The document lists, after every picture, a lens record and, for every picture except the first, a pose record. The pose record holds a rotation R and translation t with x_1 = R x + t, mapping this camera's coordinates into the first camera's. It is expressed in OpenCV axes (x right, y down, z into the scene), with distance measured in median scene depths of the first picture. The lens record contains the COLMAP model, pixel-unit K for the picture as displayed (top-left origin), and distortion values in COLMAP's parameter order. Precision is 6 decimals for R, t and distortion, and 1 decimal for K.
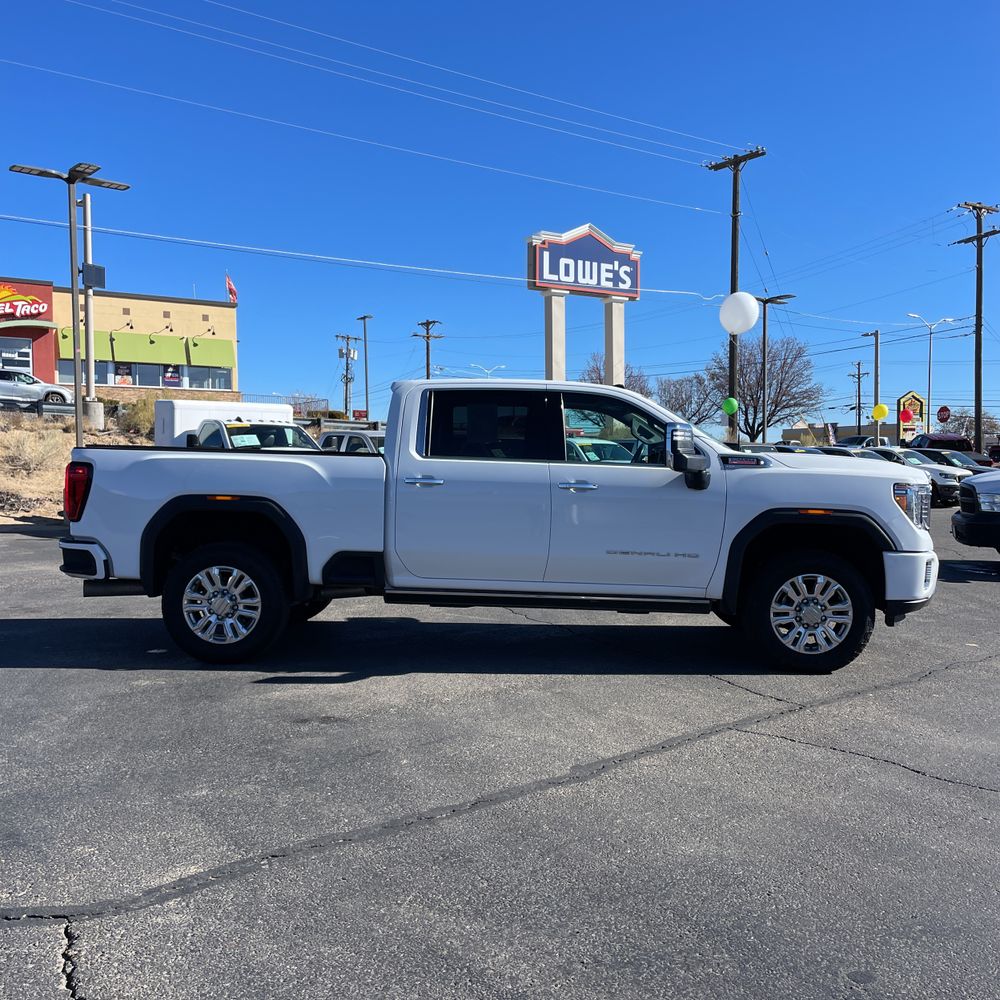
lens RADIAL K [[1028.0, 0, 503.8], [0, 1028.0, 530.9], [0, 0, 1]] dist [0.044547, 0.000000]
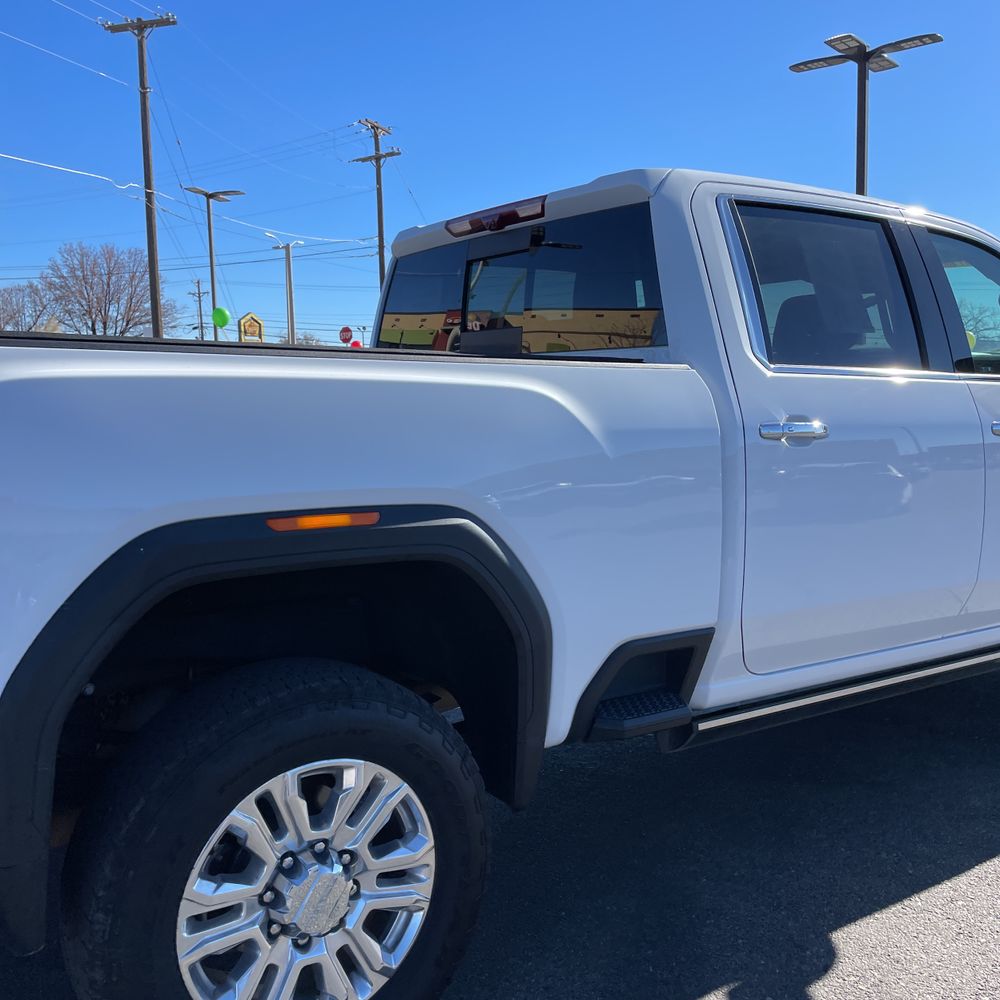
lens RADIAL K [[1028.0, 0, 495.4], [0, 1028.0, 505.1], [0, 0, 1]] dist [0.044547, 0.000000]
pose [[0.810236, -0.077746, 0.580925, -0.146340], [0.047768, 0.996625, 0.066756, -0.019415], [-0.584155, -0.026339, 0.811215, 0.279814]]
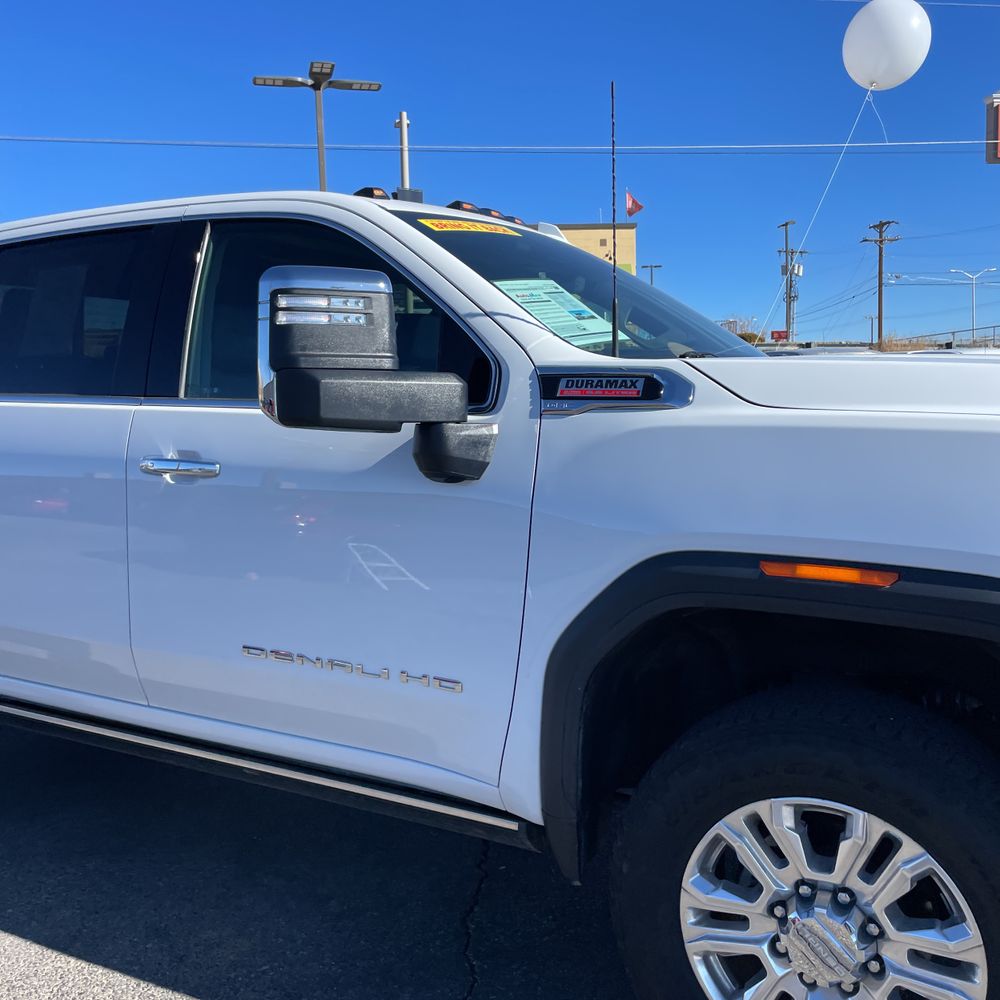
lens RADIAL K [[1028.0, 0, 483.5], [0, 1028.0, 497.4], [0, 0, 1]] dist [0.044547, 0.000000]
pose [[0.888753, 0.019967, -0.457951, 0.126522], [-0.003639, 0.999327, 0.036510, -0.017251], [0.458371, -0.030782, 0.888228, 0.266481]]
